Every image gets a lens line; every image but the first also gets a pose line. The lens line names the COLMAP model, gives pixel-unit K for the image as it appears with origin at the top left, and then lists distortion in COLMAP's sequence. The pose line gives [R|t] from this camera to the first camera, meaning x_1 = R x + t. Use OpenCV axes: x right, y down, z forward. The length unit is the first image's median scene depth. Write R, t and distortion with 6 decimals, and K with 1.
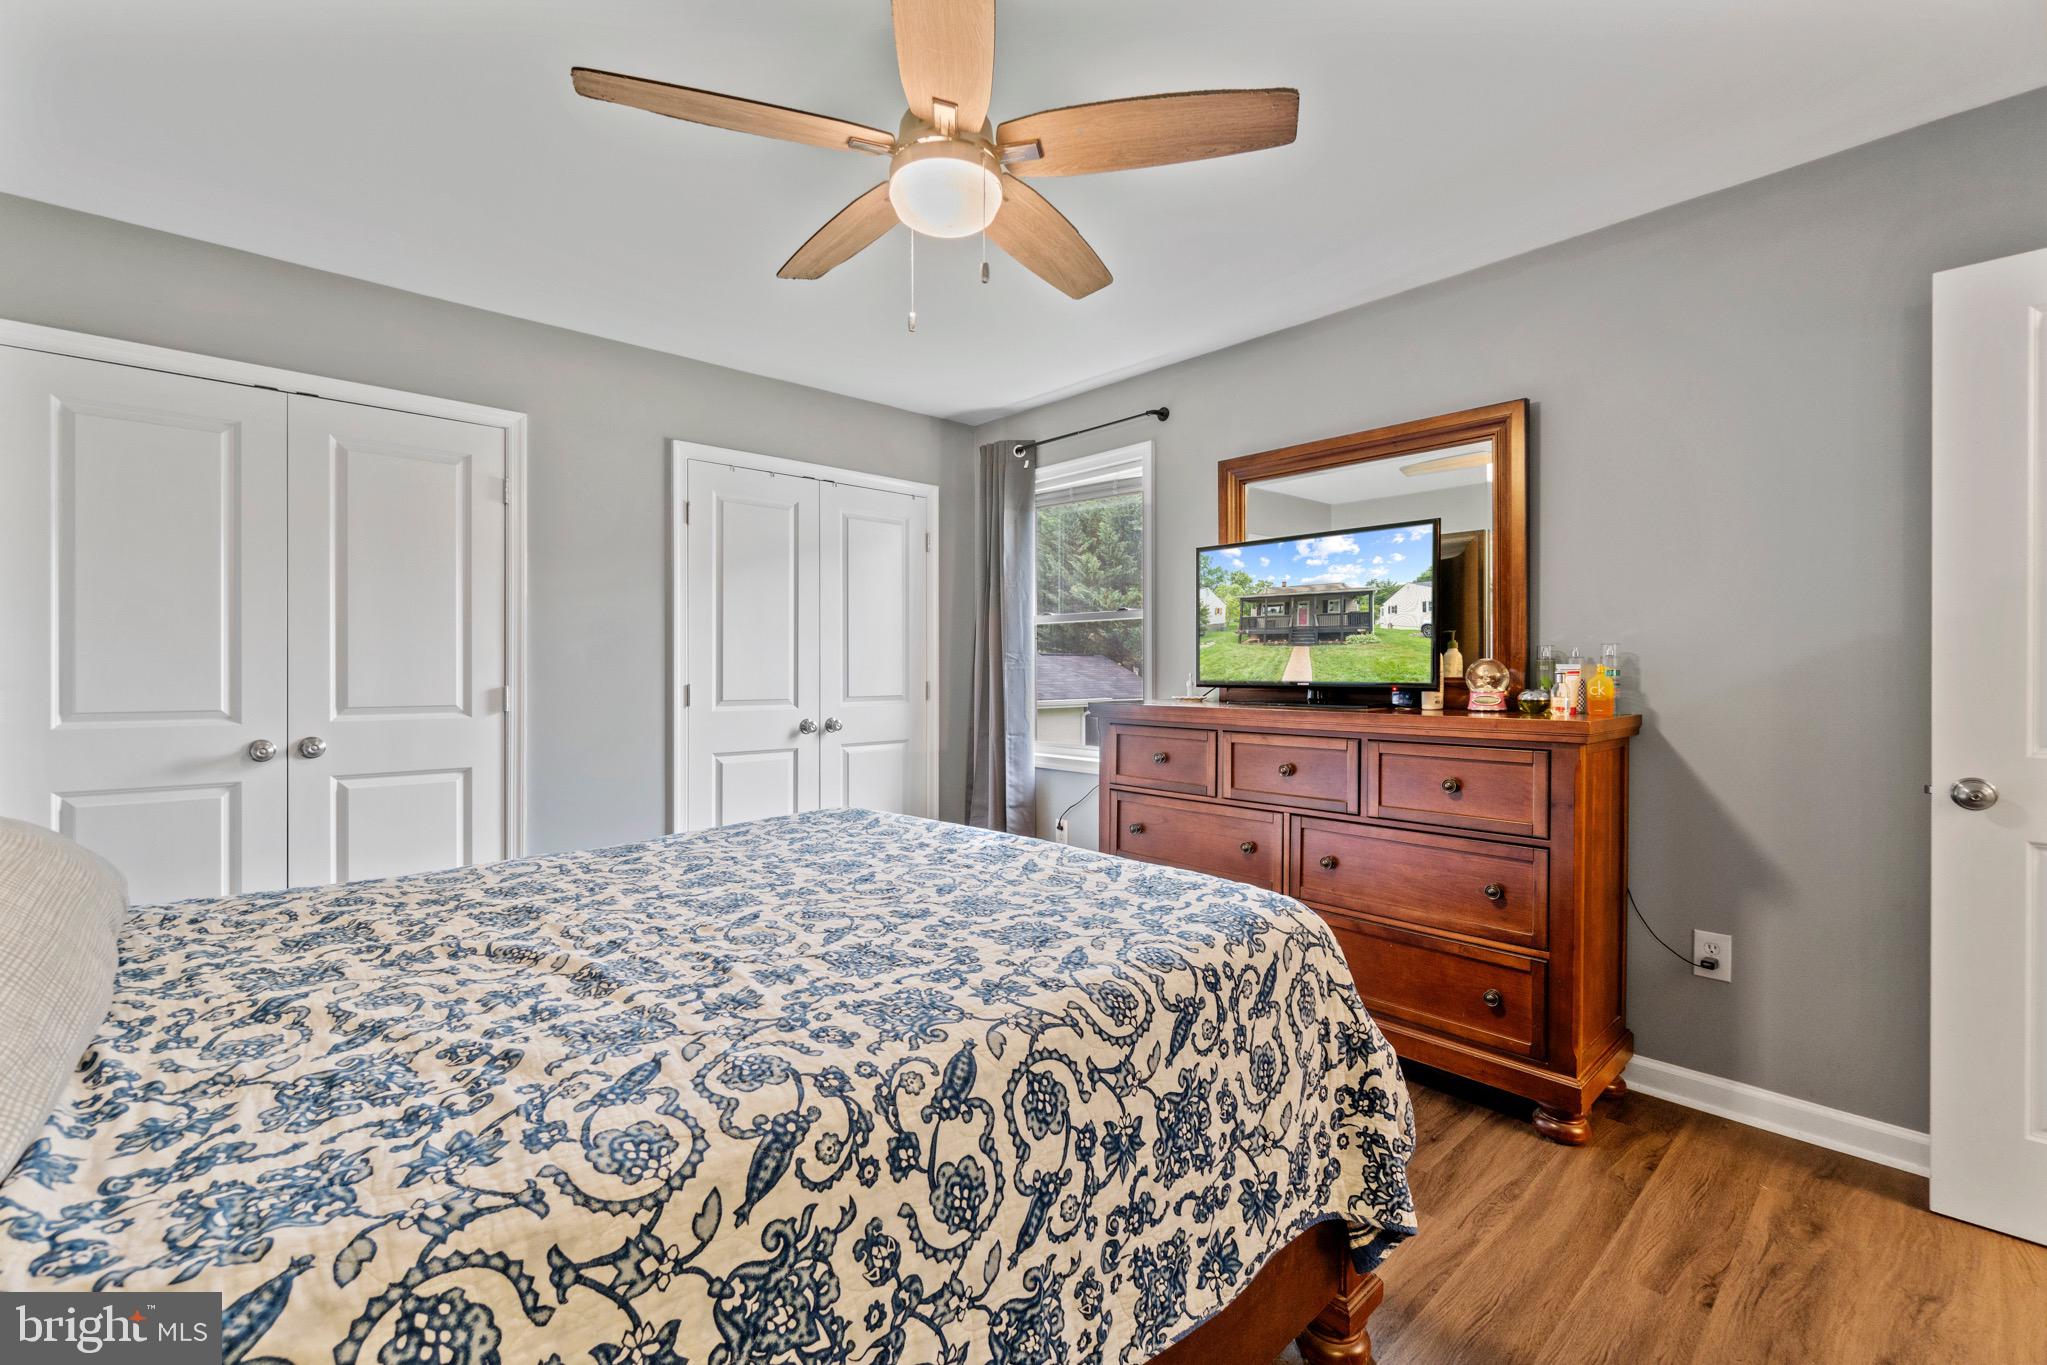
lens RADIAL K [[886.9, 0, 1006.4], [0, 886.9, 676.2], [0, 0, 1]] dist [-0.005093, 0.002299]
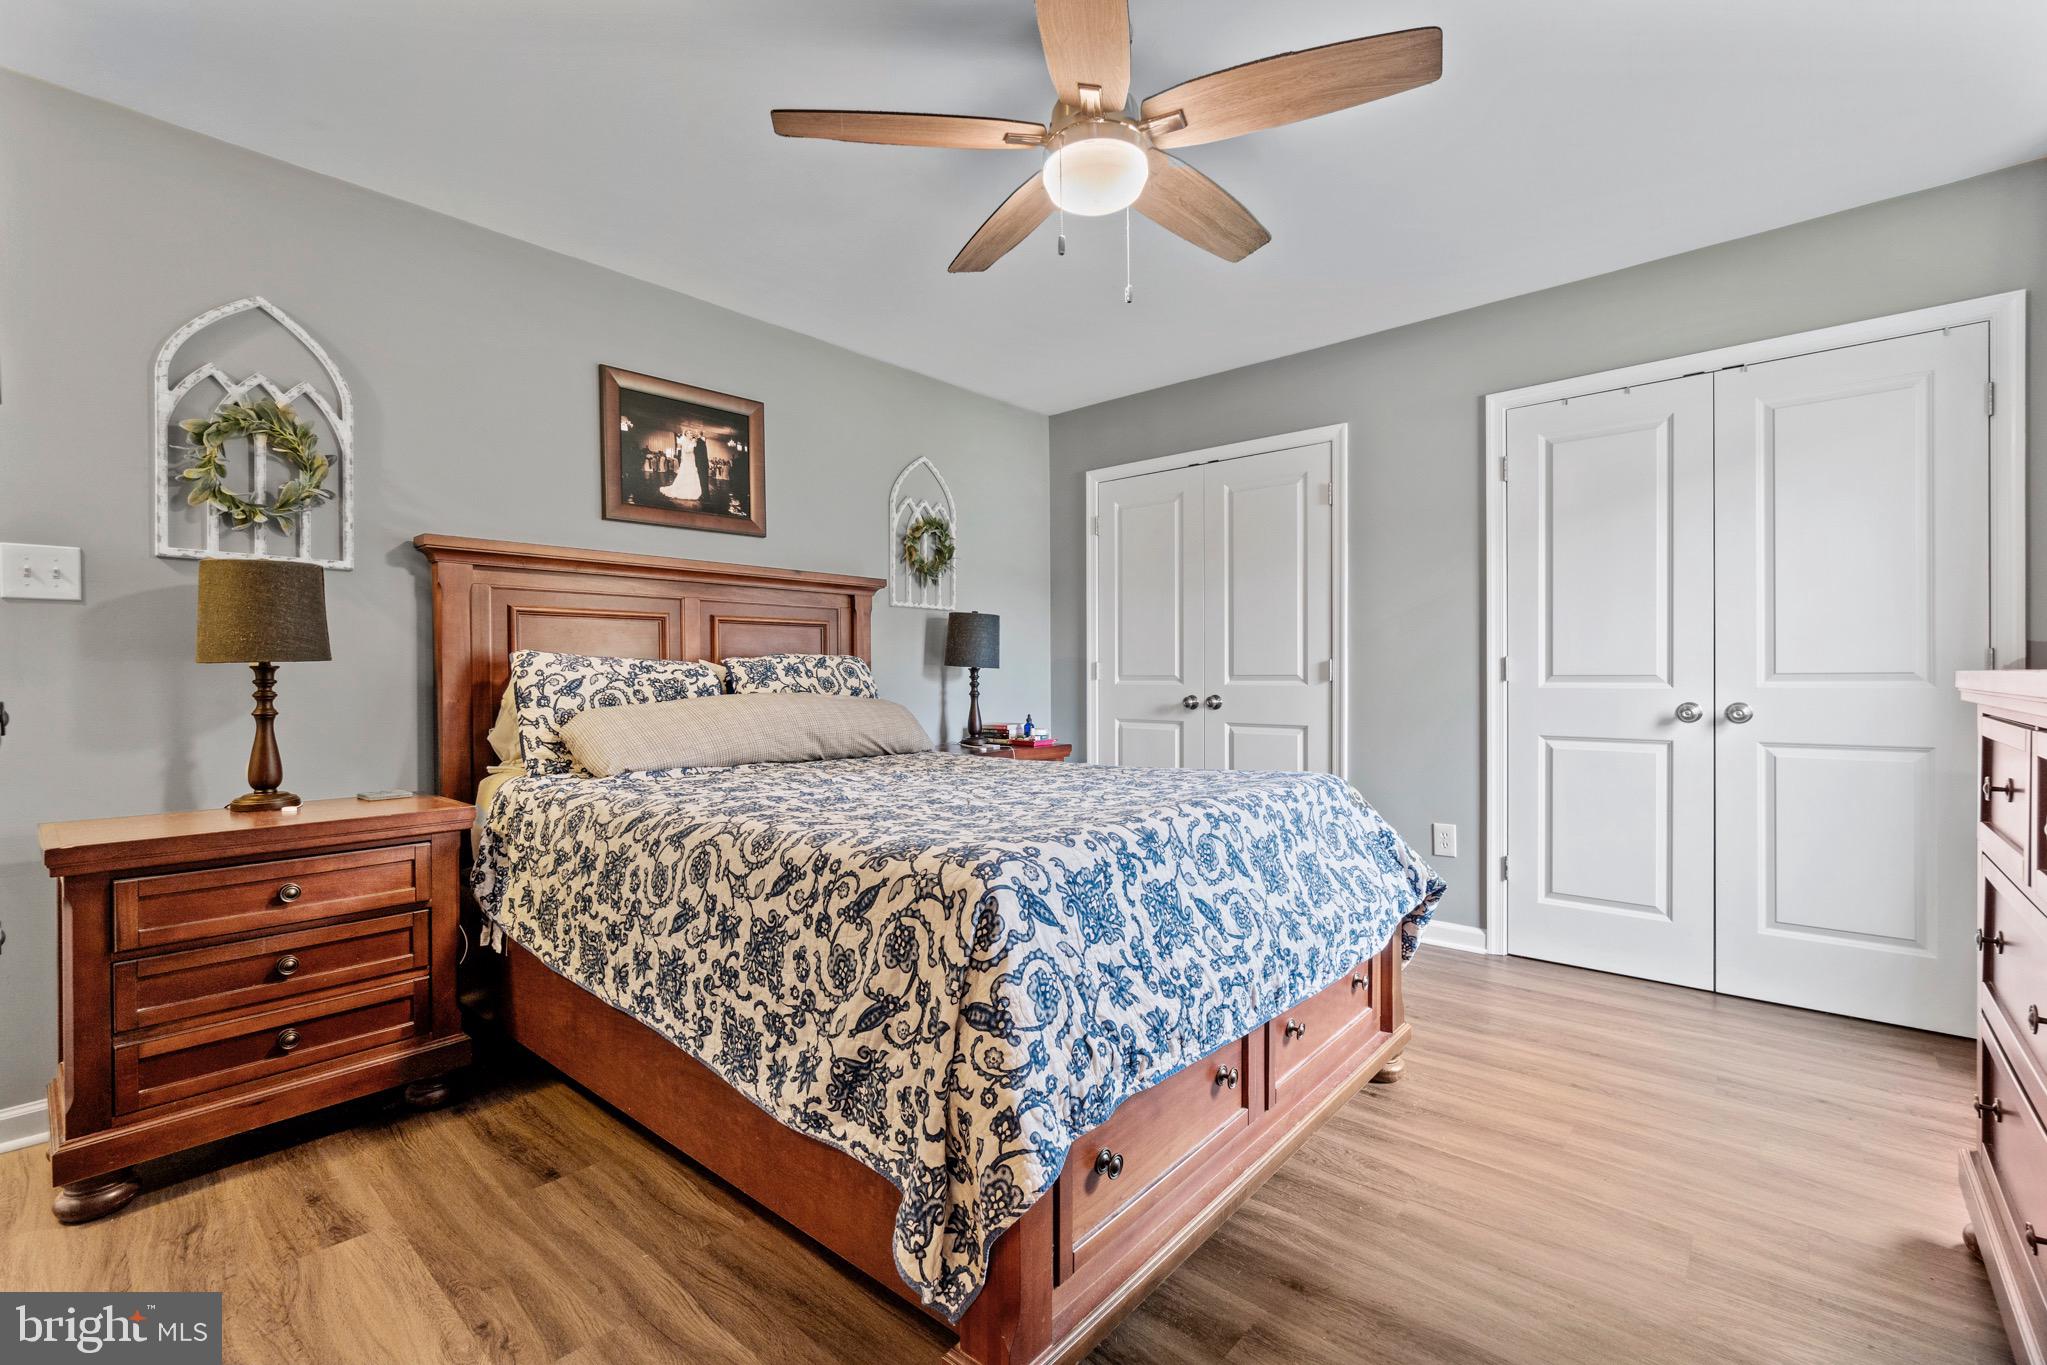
lens RADIAL K [[886.9, 0, 1006.0], [0, 886.9, 680.0], [0, 0, 1]] dist [-0.005093, 0.002299]
pose [[0.095754, 0.001274, -0.995404, 1.091525], [-0.005291, 0.999986, 0.000771, 0.076844], [0.995391, 0.005193, 0.095759, 0.873619]]
